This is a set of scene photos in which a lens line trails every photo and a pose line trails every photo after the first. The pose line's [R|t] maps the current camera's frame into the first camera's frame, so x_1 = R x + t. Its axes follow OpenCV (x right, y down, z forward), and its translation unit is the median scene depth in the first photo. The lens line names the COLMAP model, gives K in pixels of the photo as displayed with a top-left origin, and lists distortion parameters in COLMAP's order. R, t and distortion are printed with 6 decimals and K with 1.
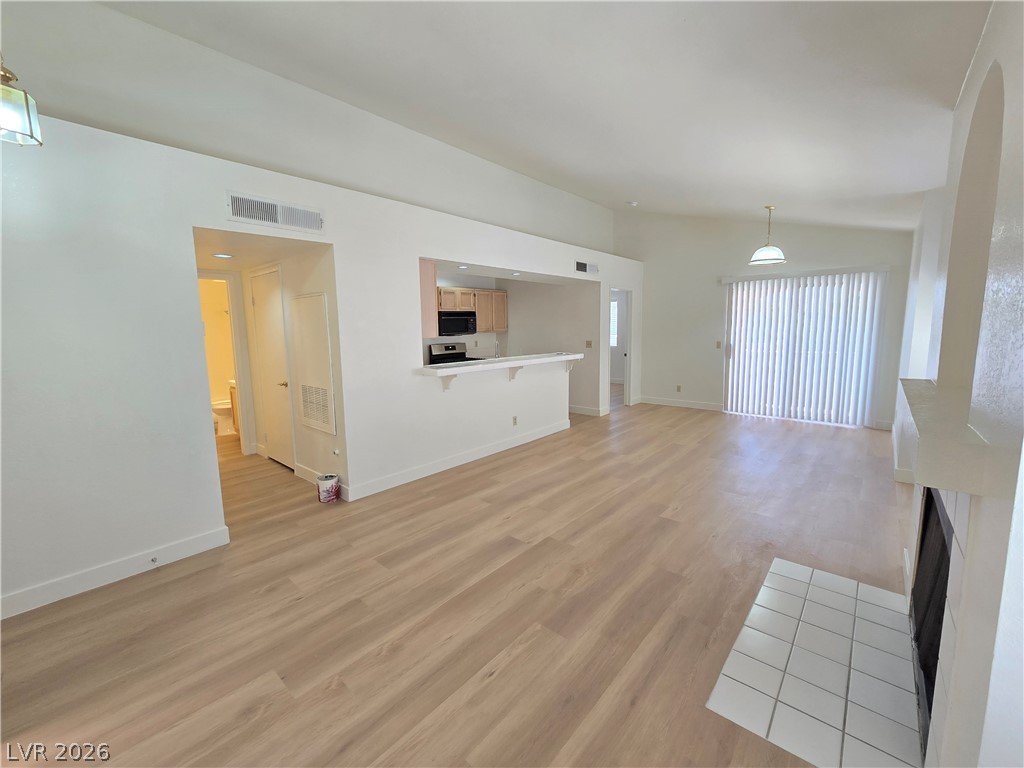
lens RADIAL K [[419.9, 0, 512.2], [0, 419.9, 378.5], [0, 0, 1]] dist [-0.002703, -0.000051]
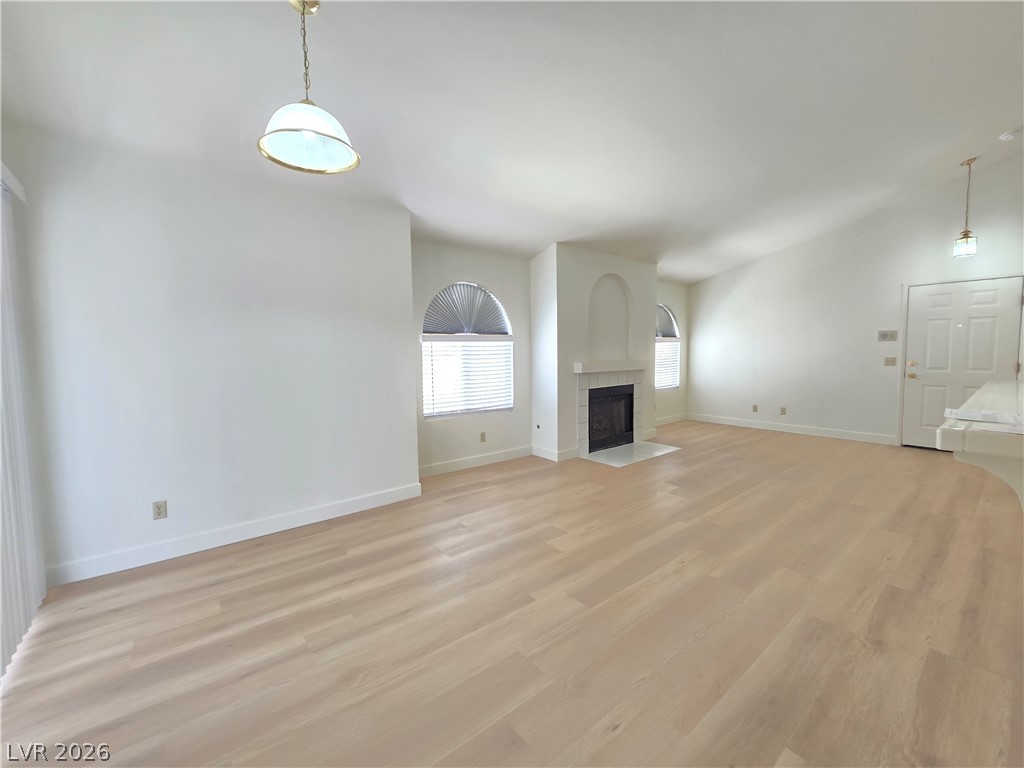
lens RADIAL K [[419.9, 0, 512.2], [0, 419.9, 378.5], [0, 0, 1]] dist [-0.002703, -0.000051]
pose [[-0.985236, 0.016150, 0.170441, 0.620170], [0.047987, 0.981685, 0.184371, -0.238198], [-0.164341, 0.189828, -0.967966, 2.217290]]
